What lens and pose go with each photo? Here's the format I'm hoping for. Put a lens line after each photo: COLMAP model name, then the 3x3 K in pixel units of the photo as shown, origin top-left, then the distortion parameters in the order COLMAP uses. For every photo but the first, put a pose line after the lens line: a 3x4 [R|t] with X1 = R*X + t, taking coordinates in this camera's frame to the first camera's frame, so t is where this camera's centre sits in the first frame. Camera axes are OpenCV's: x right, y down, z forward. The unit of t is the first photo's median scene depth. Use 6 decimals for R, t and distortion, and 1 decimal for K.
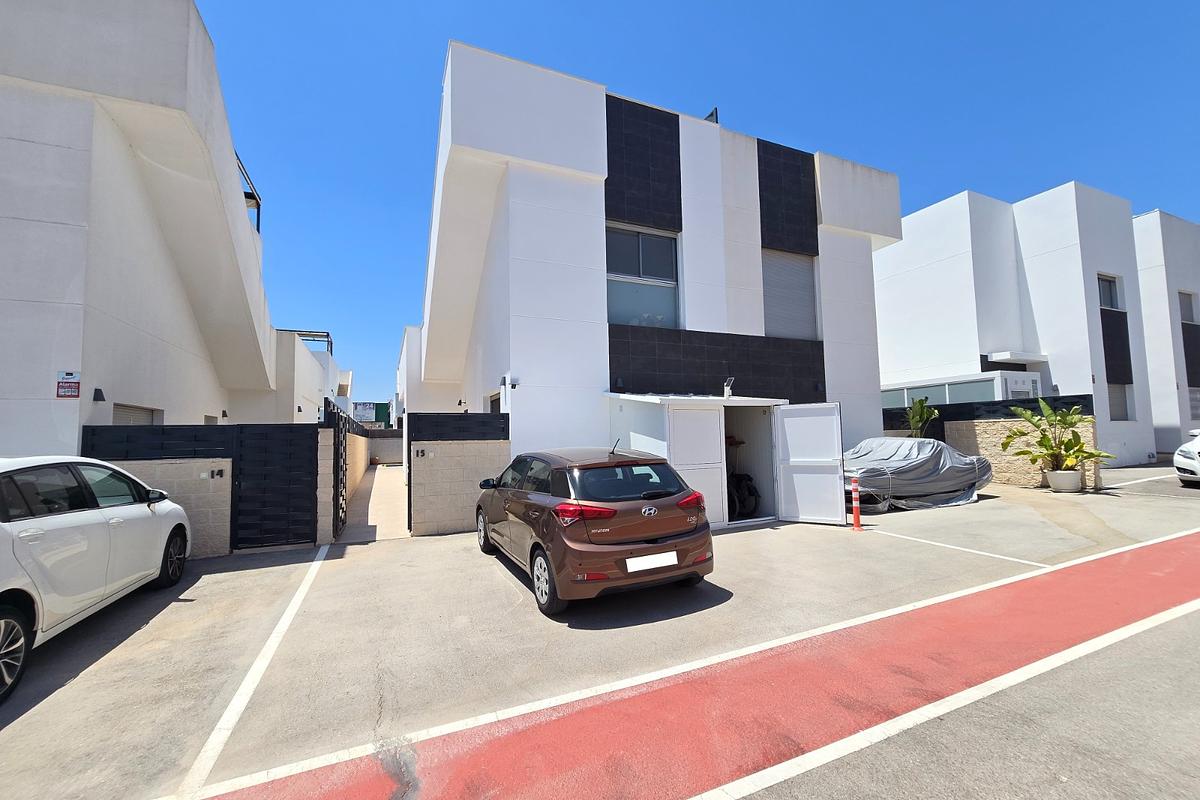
lens RADIAL K [[489.8, 0, 597.5], [0, 489.8, 403.2], [0, 0, 1]] dist [-0.001475, -0.000815]
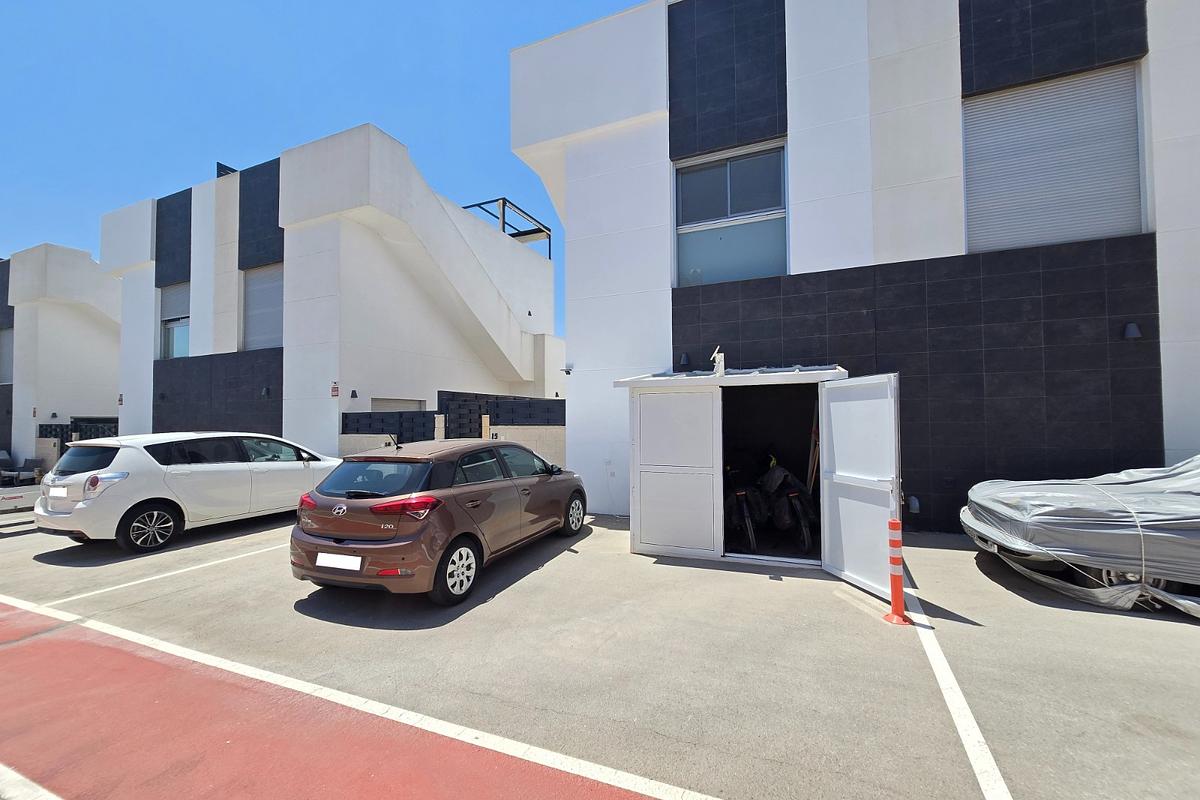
lens RADIAL K [[489.8, 0, 599.7], [0, 489.8, 404.6], [0, 0, 1]] dist [-0.001475, -0.000815]
pose [[0.680198, -0.006271, -0.733001, 0.595922], [0.044325, 0.998485, 0.032590, 0.000998], [0.731687, -0.054658, 0.679446, 0.368194]]
